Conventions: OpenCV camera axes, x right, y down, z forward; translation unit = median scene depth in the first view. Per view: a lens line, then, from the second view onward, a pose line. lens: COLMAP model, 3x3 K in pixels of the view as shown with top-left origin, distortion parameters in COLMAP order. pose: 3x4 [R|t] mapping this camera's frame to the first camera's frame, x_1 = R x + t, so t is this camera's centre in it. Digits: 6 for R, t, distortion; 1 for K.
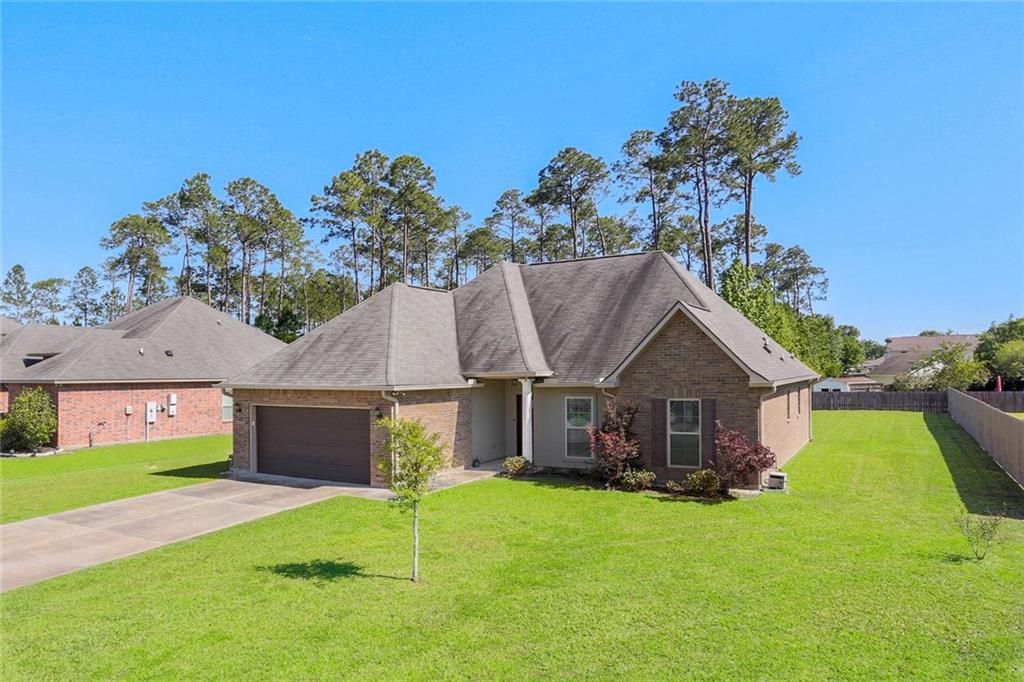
lens RADIAL K [[564.1, 0, 511.2], [0, 564.1, 366.6], [0, 0, 1]] dist [-0.035310, -0.001480]
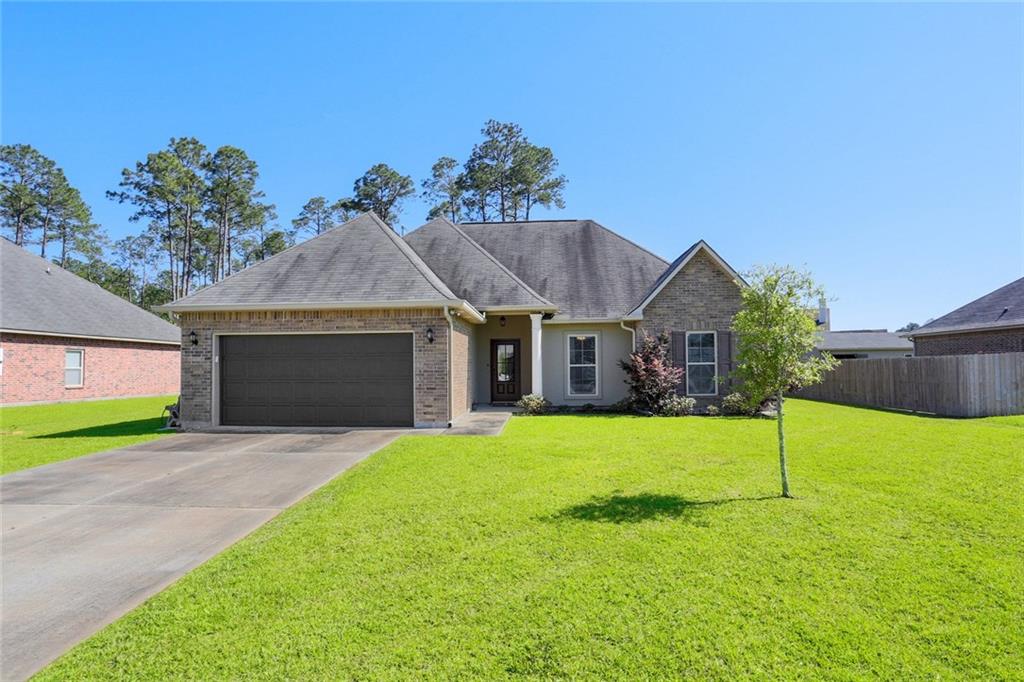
lens RADIAL K [[474.8, 0, 512.0], [0, 474.8, 341.0], [0, 0, 1]] dist [-0.053454, 0.014163]
pose [[0.924585, 0.016240, 0.380630, -0.183678], [-0.005153, 0.999533, -0.030131, 0.051805], [-0.380941, 0.025897, 0.924237, 0.149938]]
